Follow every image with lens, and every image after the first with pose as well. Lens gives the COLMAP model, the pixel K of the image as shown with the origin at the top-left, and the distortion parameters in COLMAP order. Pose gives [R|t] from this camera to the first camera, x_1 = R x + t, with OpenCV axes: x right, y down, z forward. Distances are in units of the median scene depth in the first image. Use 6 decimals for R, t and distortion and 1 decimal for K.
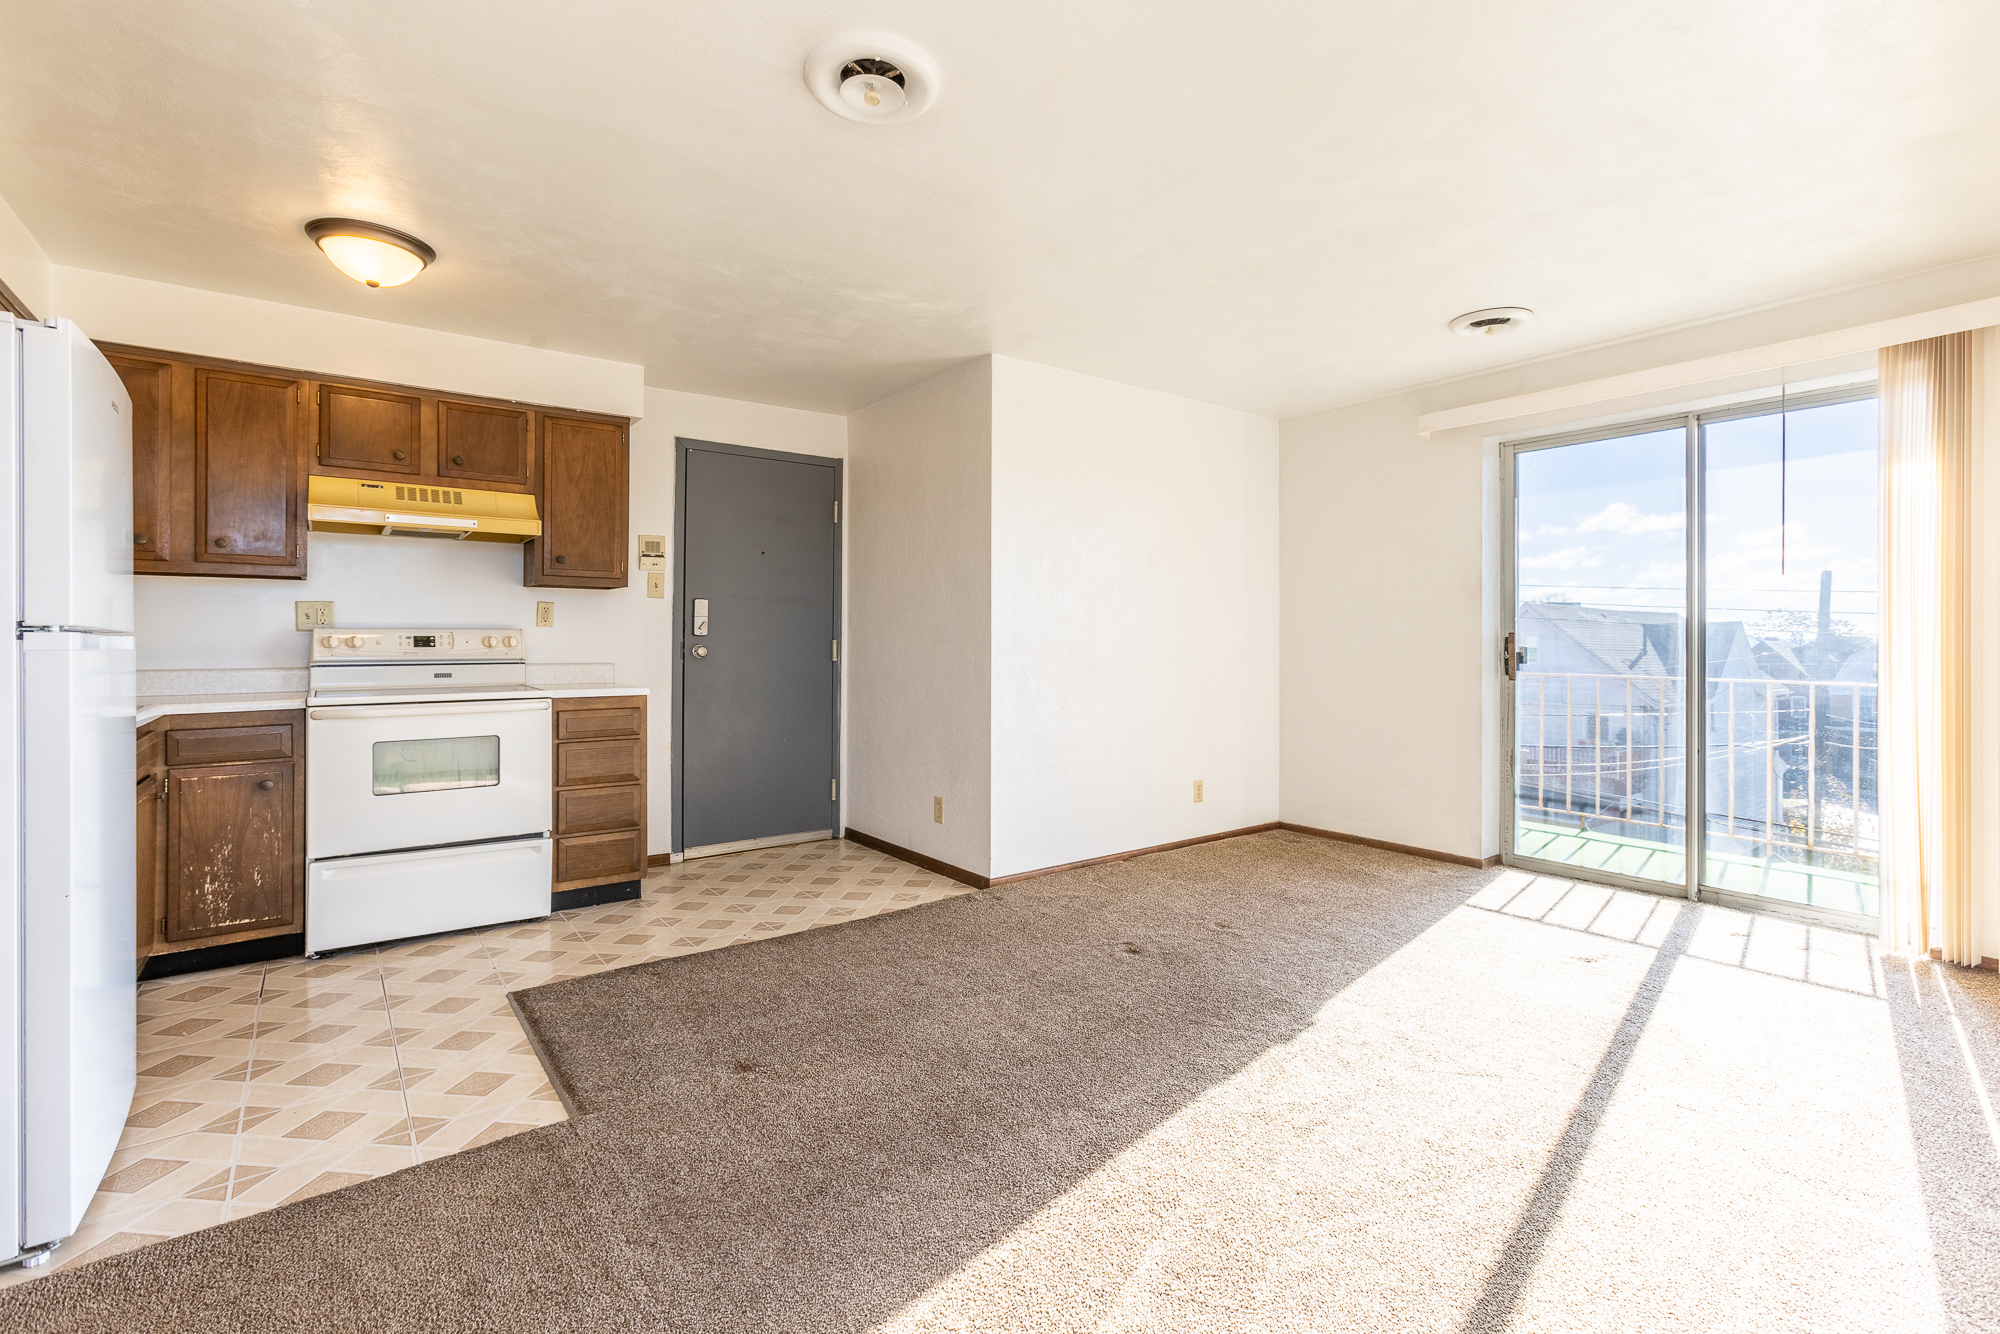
lens RADIAL K [[906.6, 0, 1012.5], [0, 906.6, 615.9], [0, 0, 1]] dist [-0.028043, 0.016258]
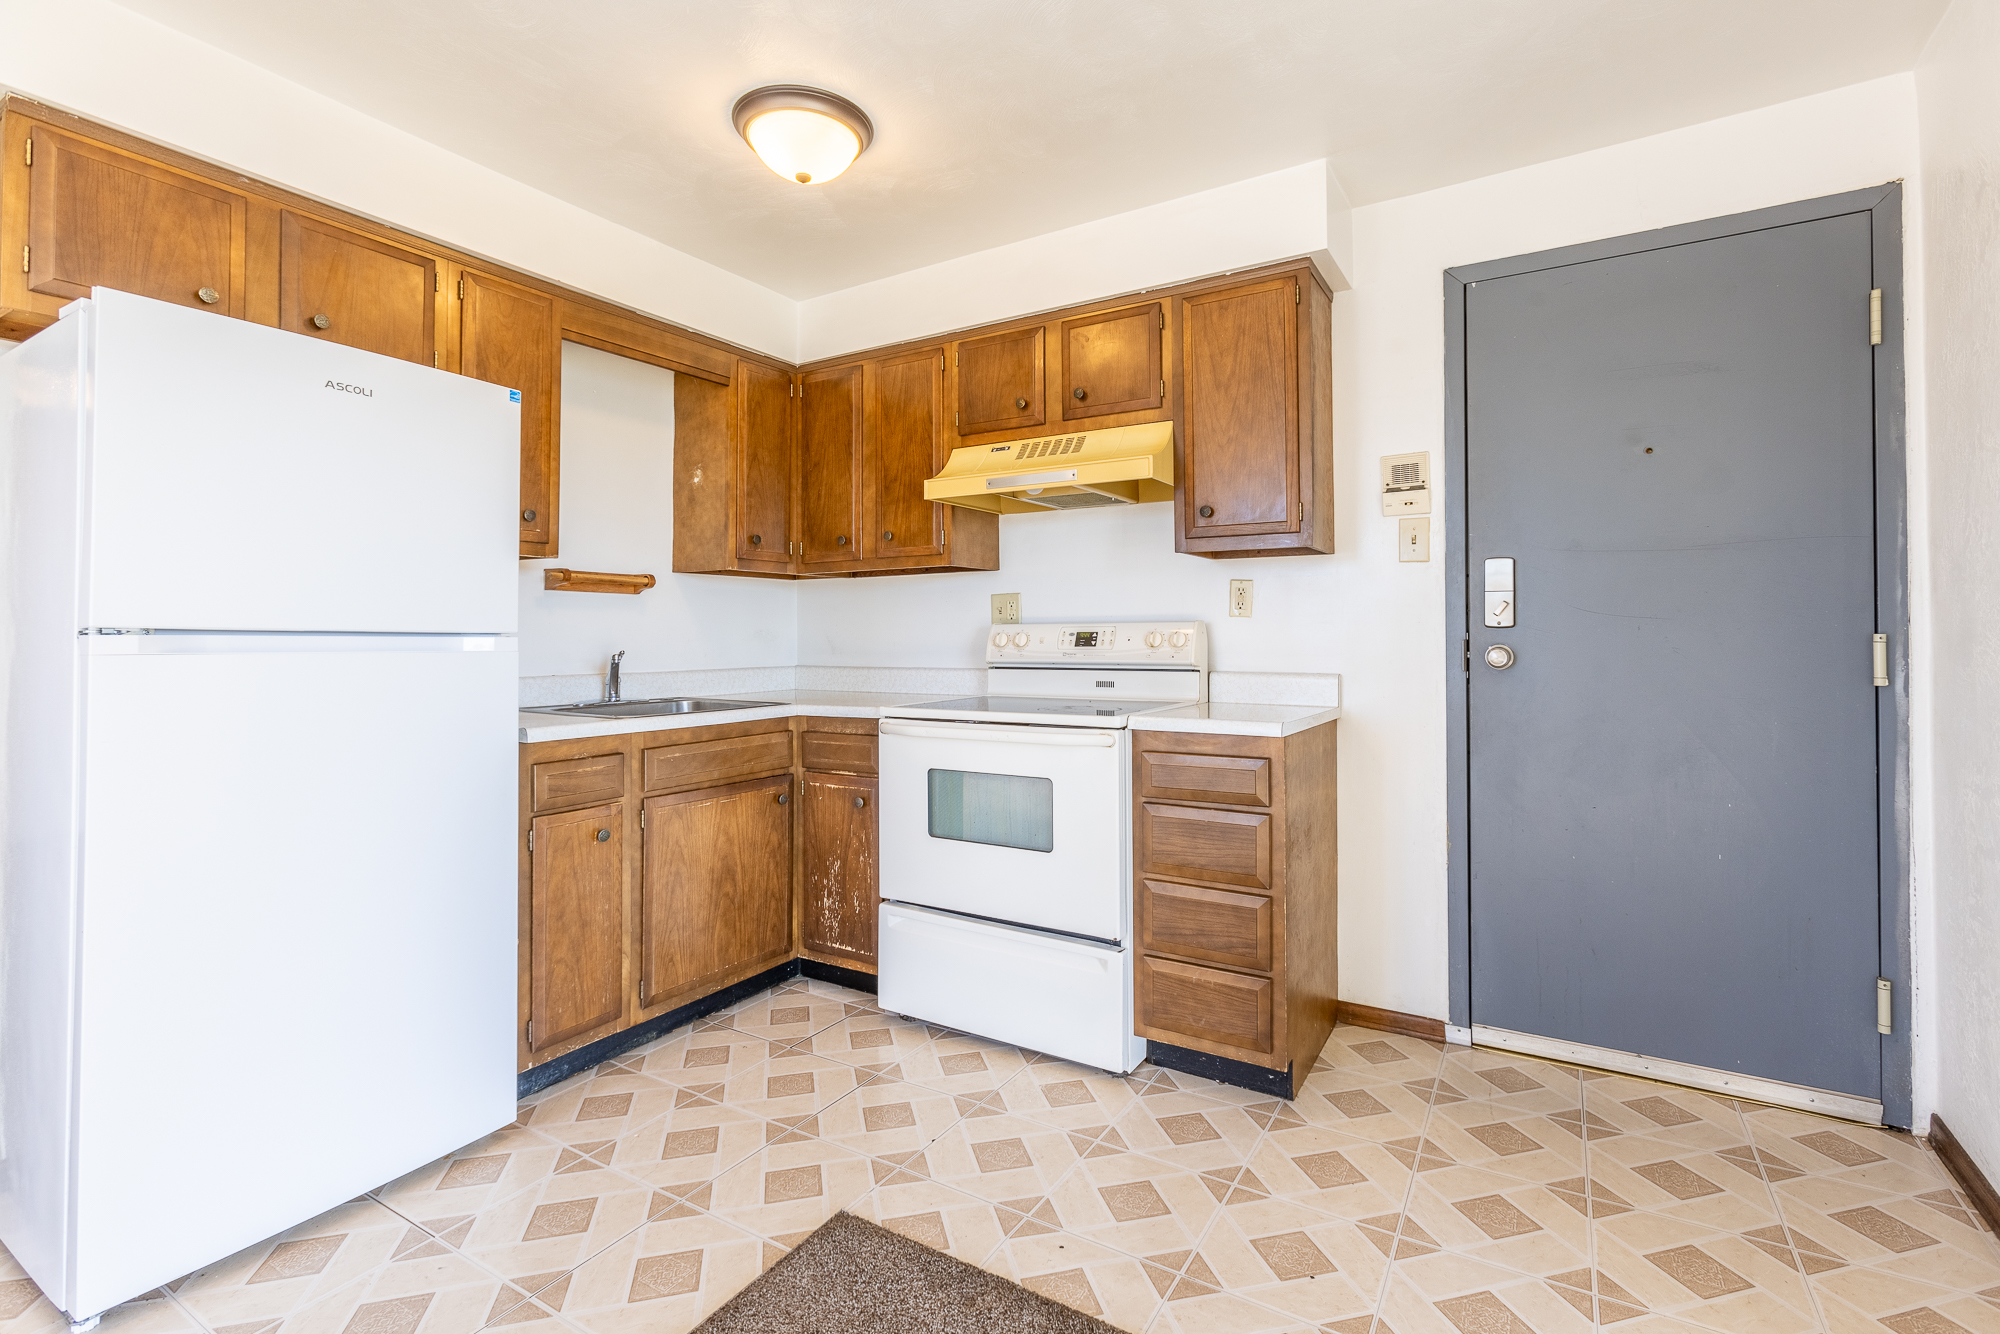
lens RADIAL K [[906.6, 0, 1012.5], [0, 906.6, 615.9], [0, 0, 1]] dist [-0.028043, 0.016258]
pose [[0.360451, -0.021704, -0.932526, 0.051998], [0.031065, 0.999454, -0.011253, 0.015439], [0.932261, -0.024913, 0.360929, 0.675177]]
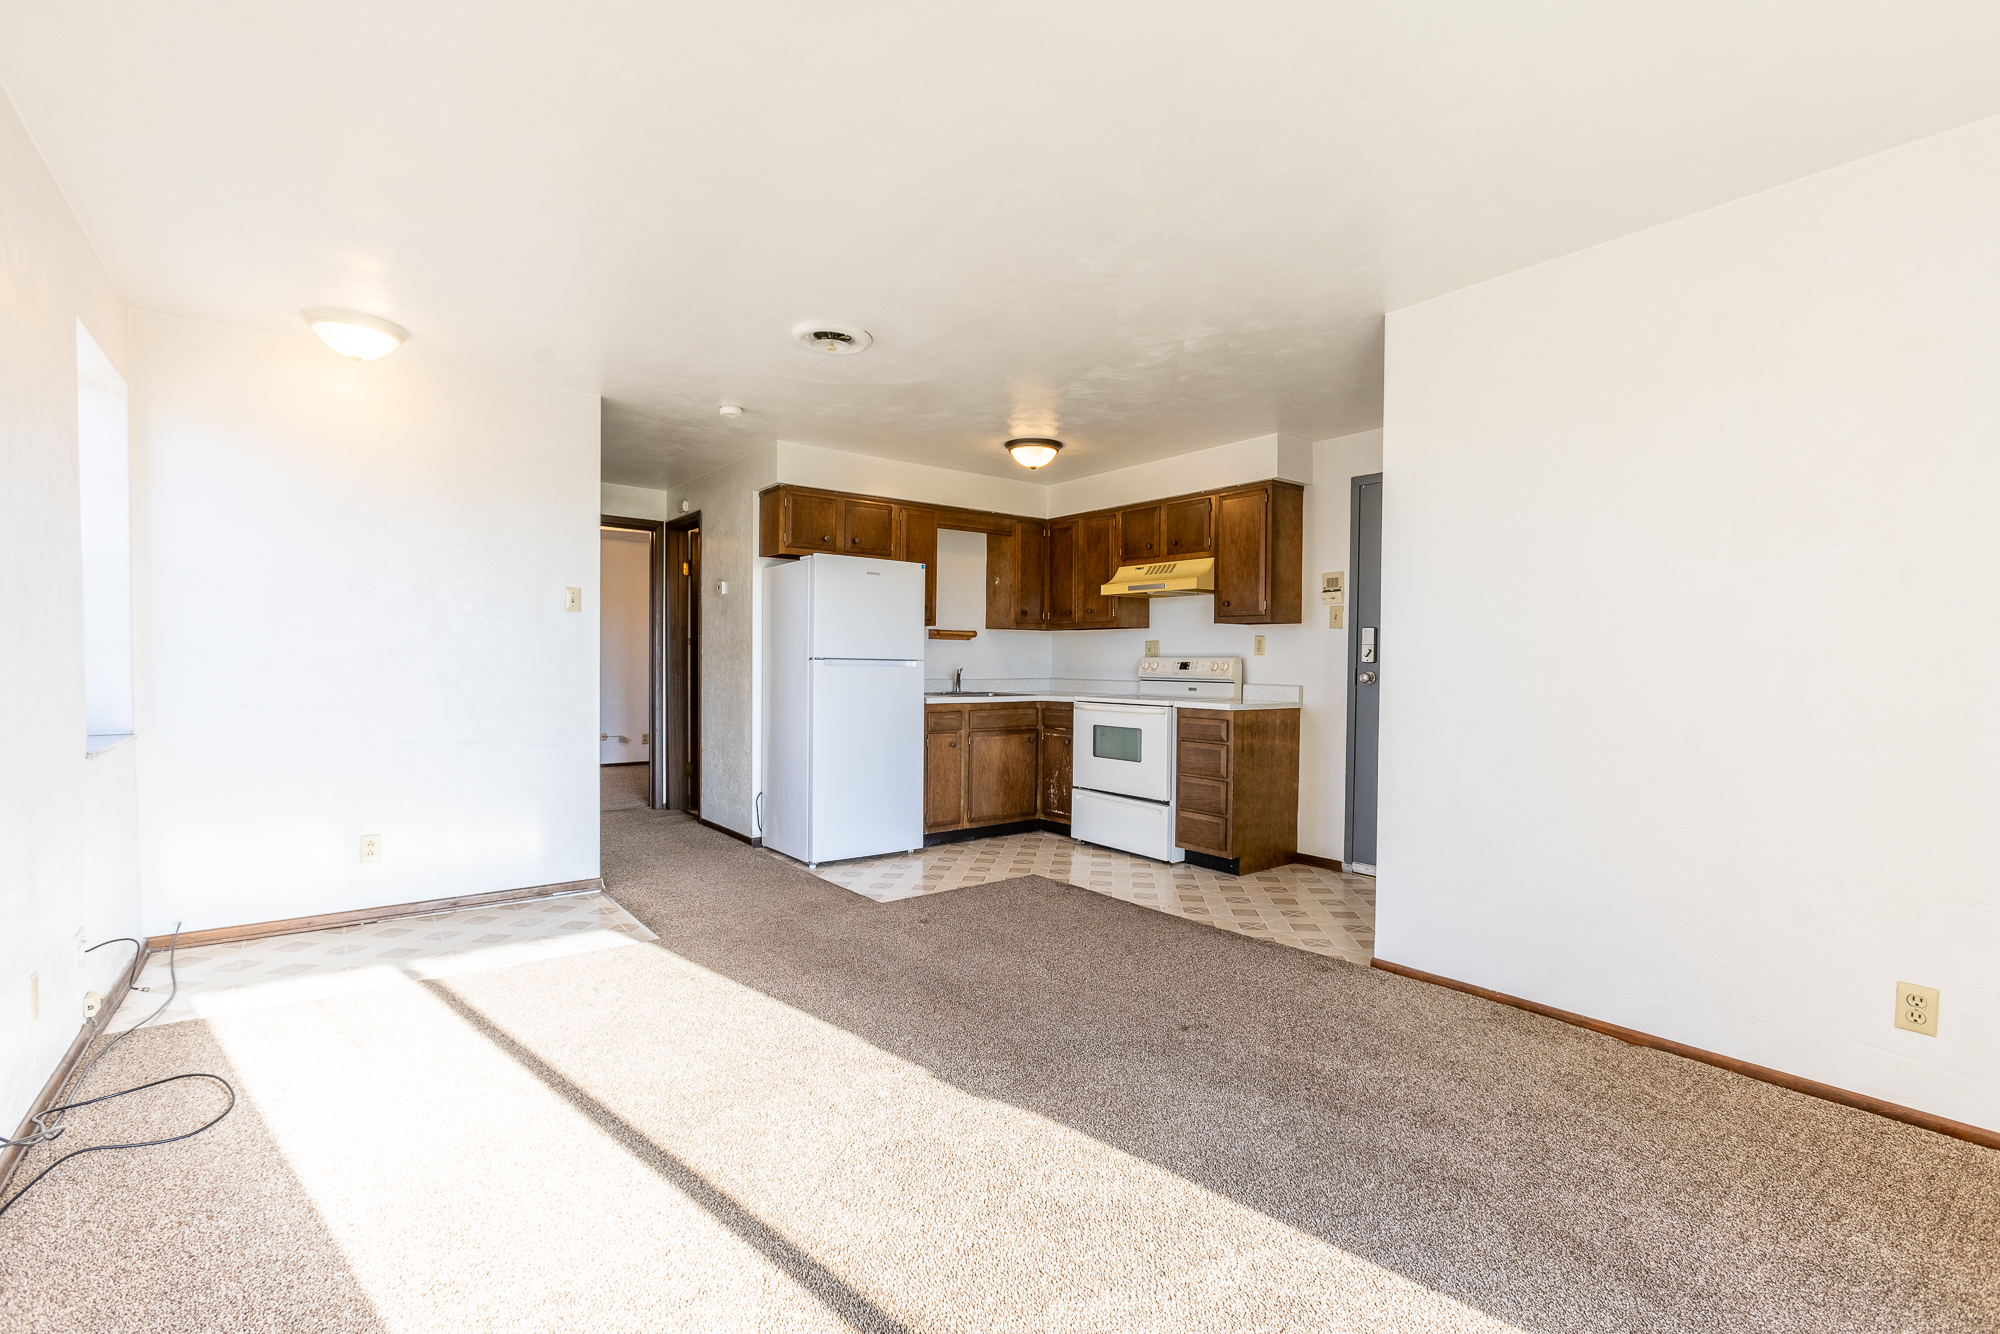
lens RADIAL K [[900.3, 0, 1004.7], [0, 900.3, 650.8], [0, 0, 1]] dist [-0.023397, 0.006675]
pose [[0.006340, -0.008315, -0.999945, 0.848966], [0.020632, 0.999754, -0.008183, 0.009908], [0.999767, -0.020579, 0.006510, 0.709660]]
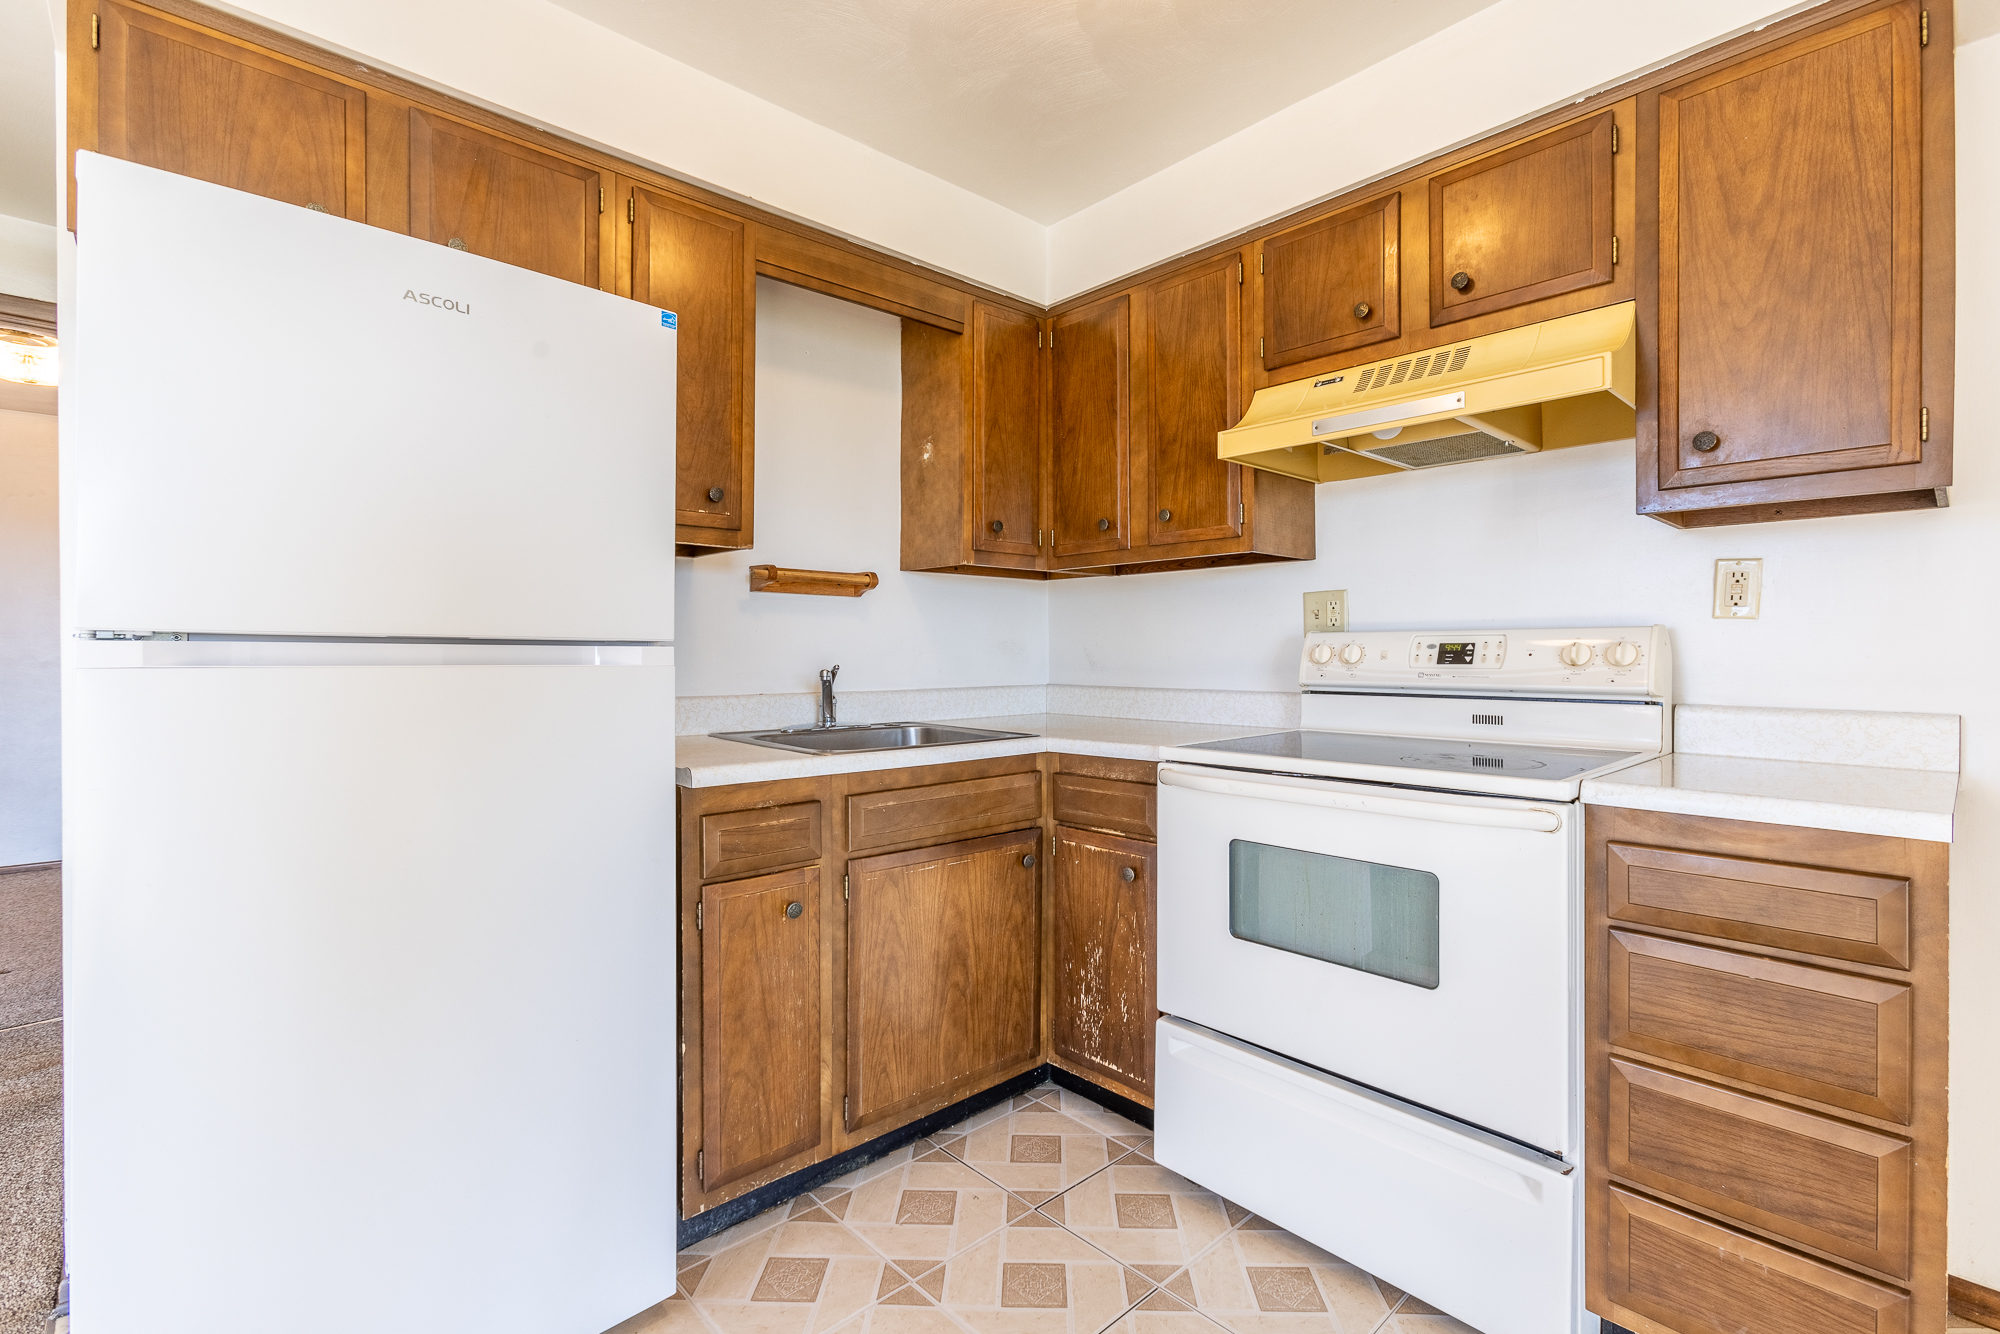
lens RADIAL K [[895.5, 0, 1017.3], [0, 895.5, 658.2], [0, 0, 1]] dist [-0.022138, 0.014835]
pose [[0.095592, 0.007650, -0.995391, -0.158403], [0.029316, 0.999515, 0.010497, 0.018489], [0.994989, -0.030184, 0.095321, 0.707767]]
